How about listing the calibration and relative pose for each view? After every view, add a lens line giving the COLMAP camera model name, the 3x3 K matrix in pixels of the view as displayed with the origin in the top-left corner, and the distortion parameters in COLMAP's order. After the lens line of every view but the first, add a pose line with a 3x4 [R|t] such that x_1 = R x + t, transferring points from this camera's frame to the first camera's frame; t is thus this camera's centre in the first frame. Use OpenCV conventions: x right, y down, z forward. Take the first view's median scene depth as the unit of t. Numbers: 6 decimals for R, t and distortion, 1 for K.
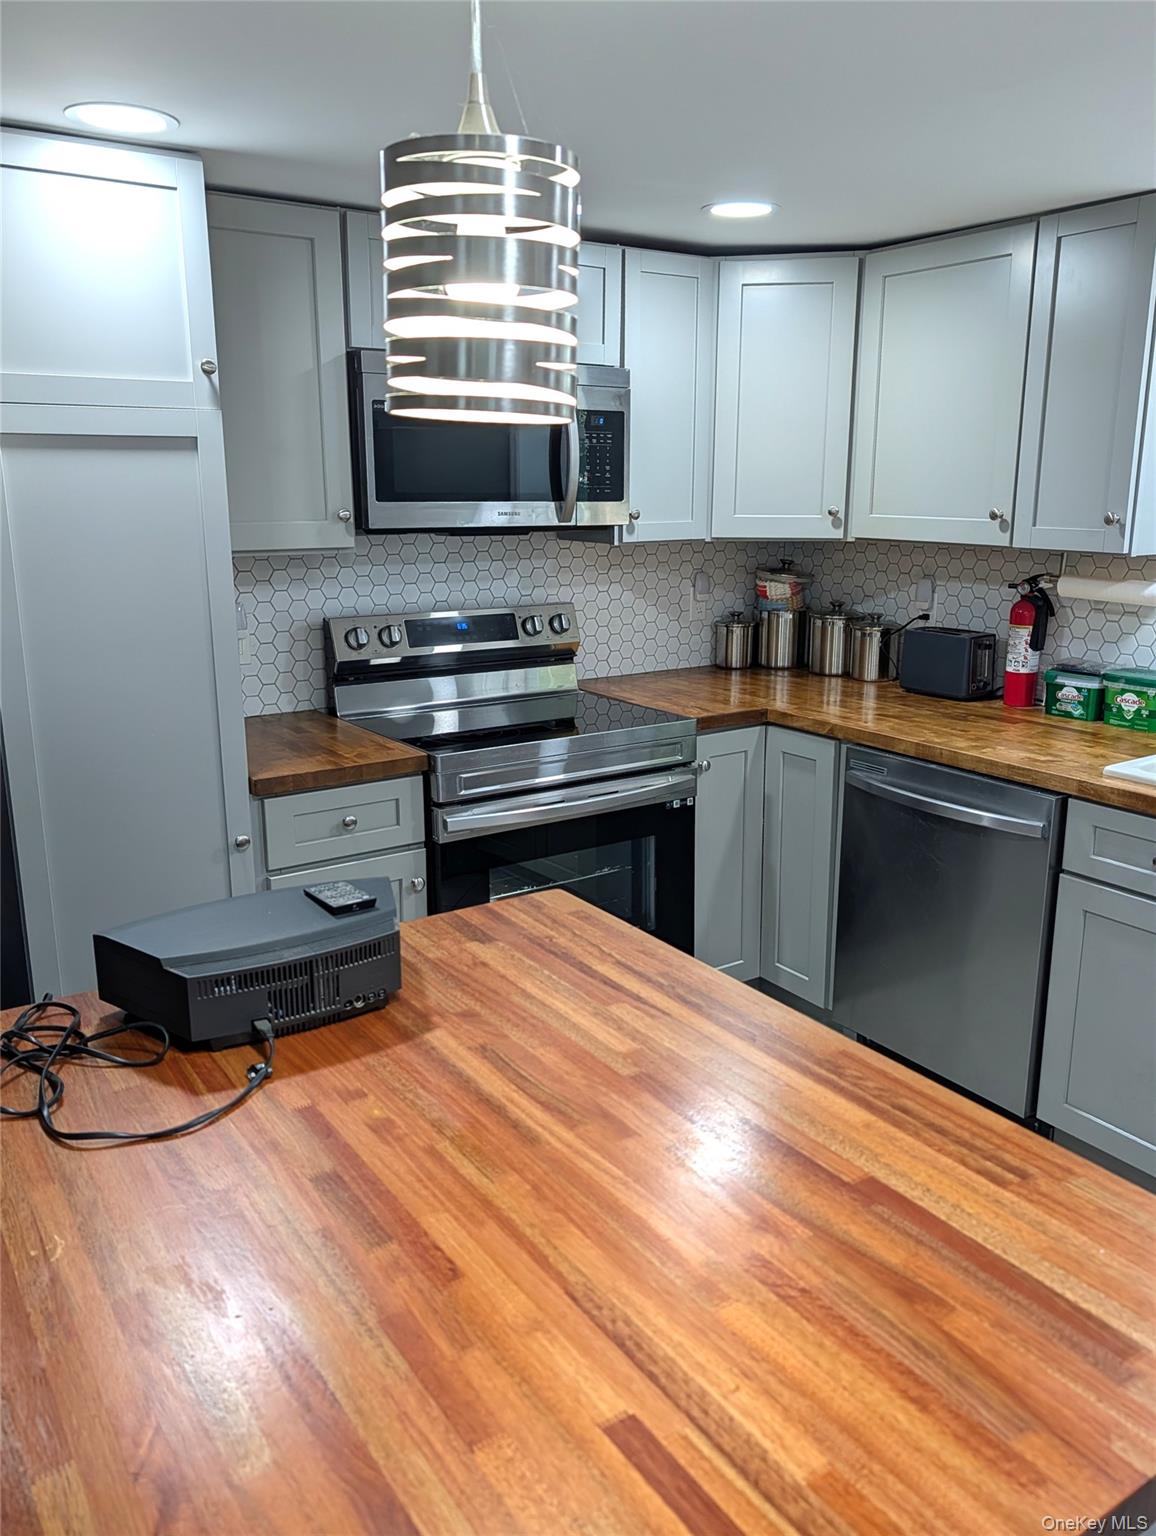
lens RADIAL K [[1206.4, 0, 578.0], [0, 1206.4, 768.0], [0, 0, 1]] dist [0.080529, -0.151153]
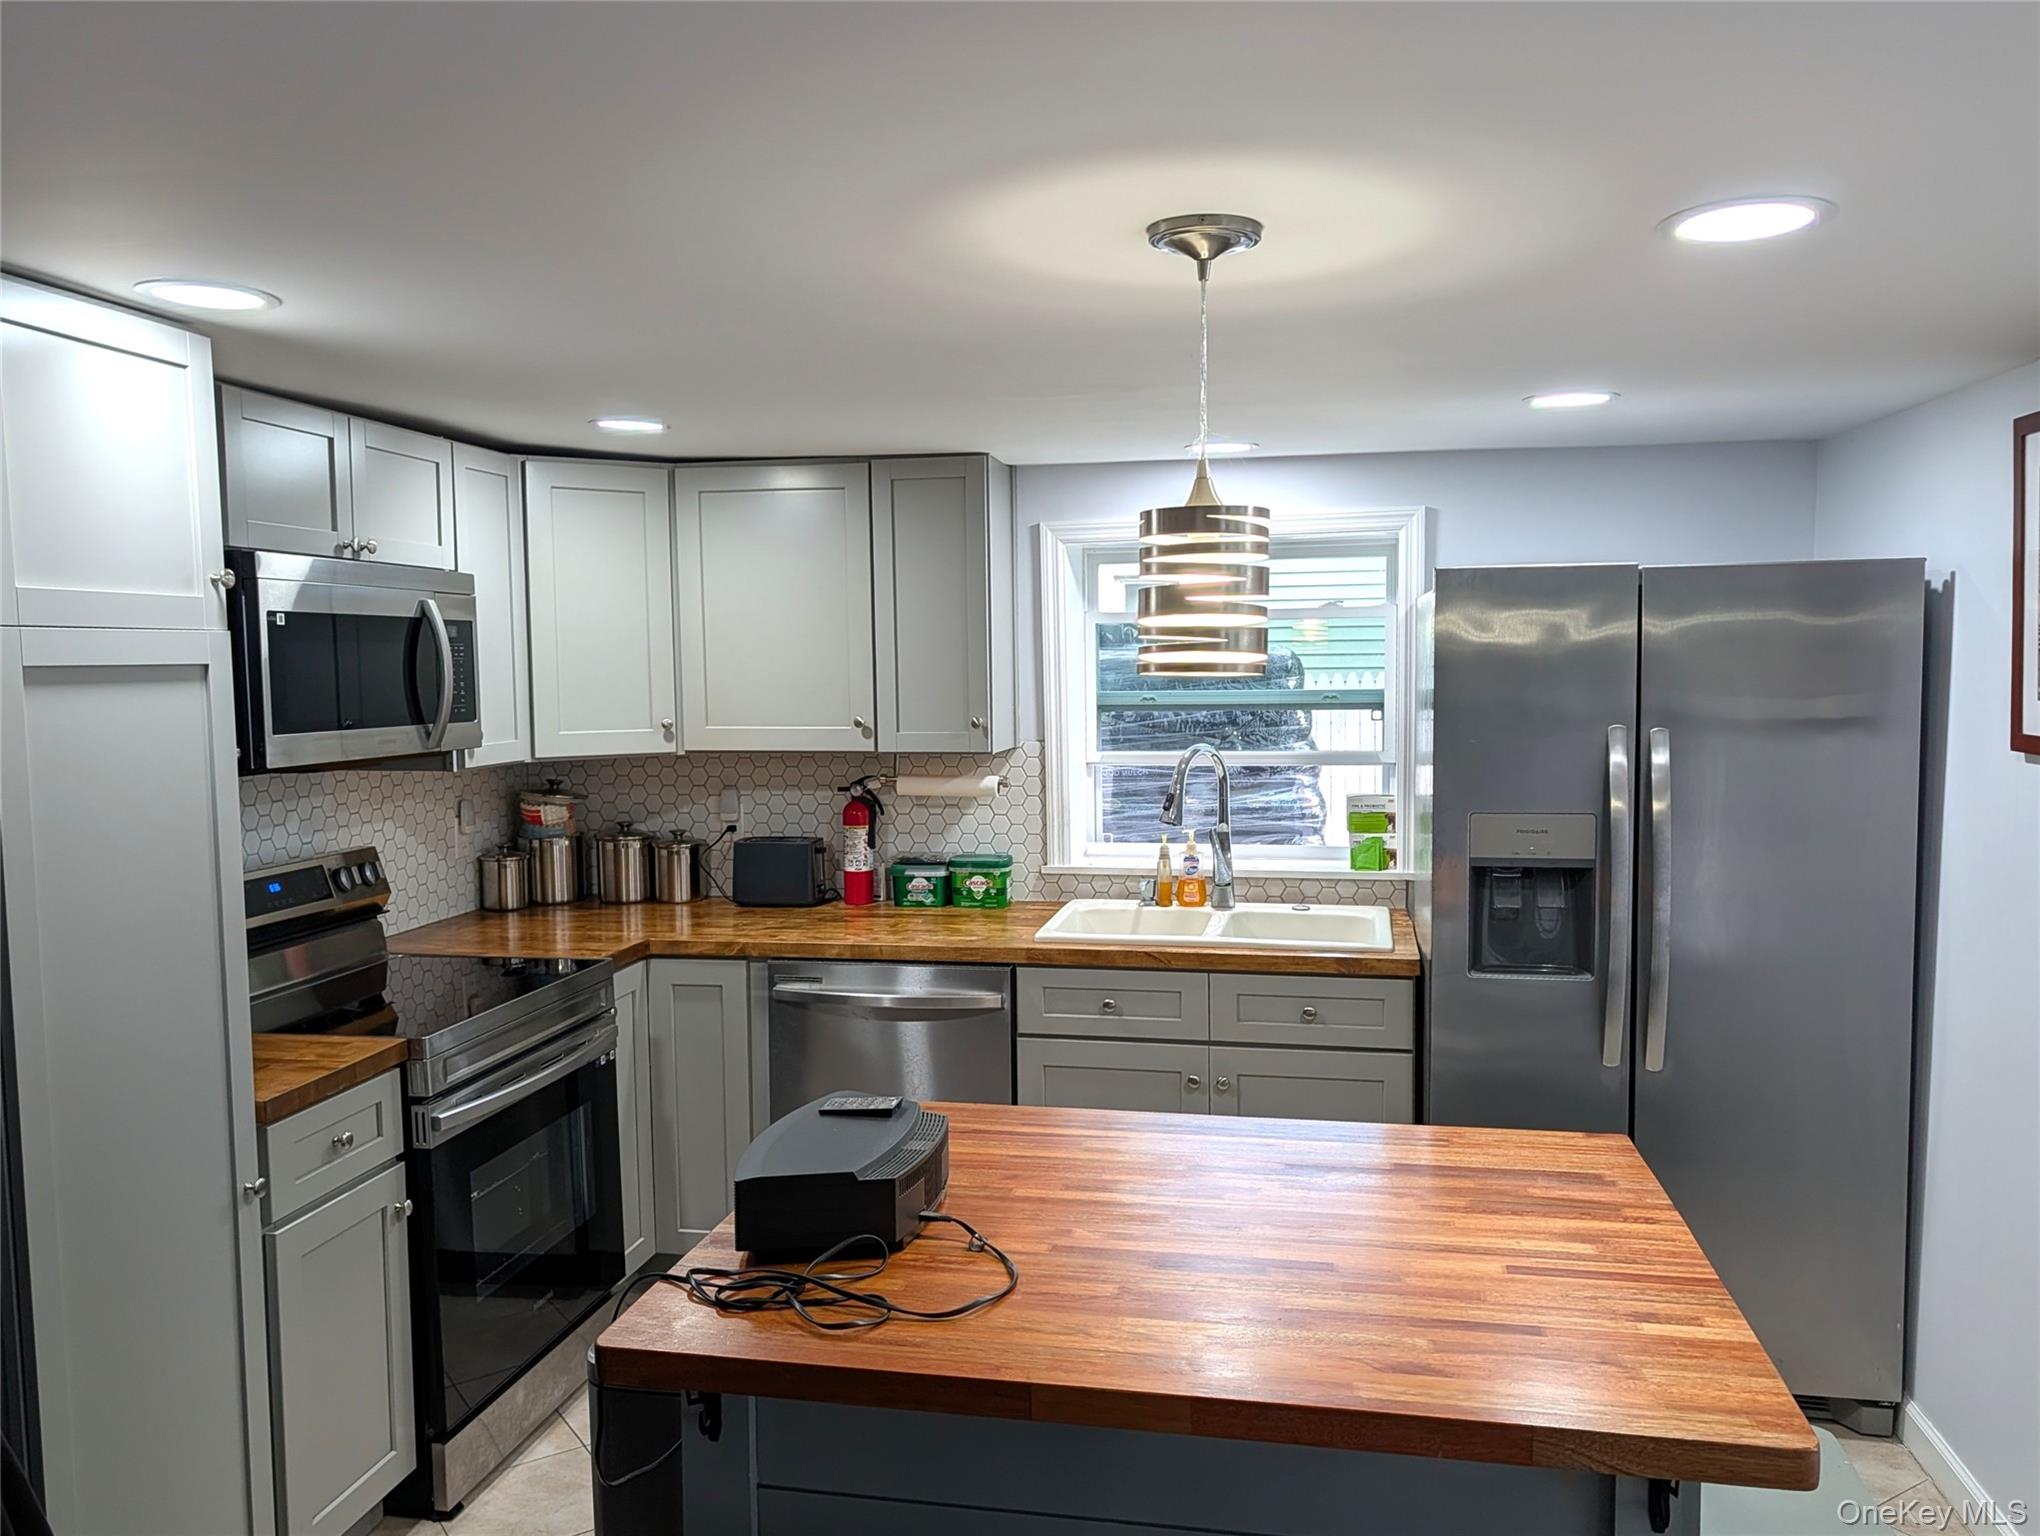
lens RADIAL K [[1602.3, 0, 1020.0], [0, 1602.3, 768.0], [0, 0, 1]] dist [0.080529, -0.151153]
pose [[0.699016, -0.058035, 0.712747, -0.509315], [0.178597, 0.979285, -0.095418, -0.010667], [-0.692445, 0.193994, 0.694900, -0.052377]]
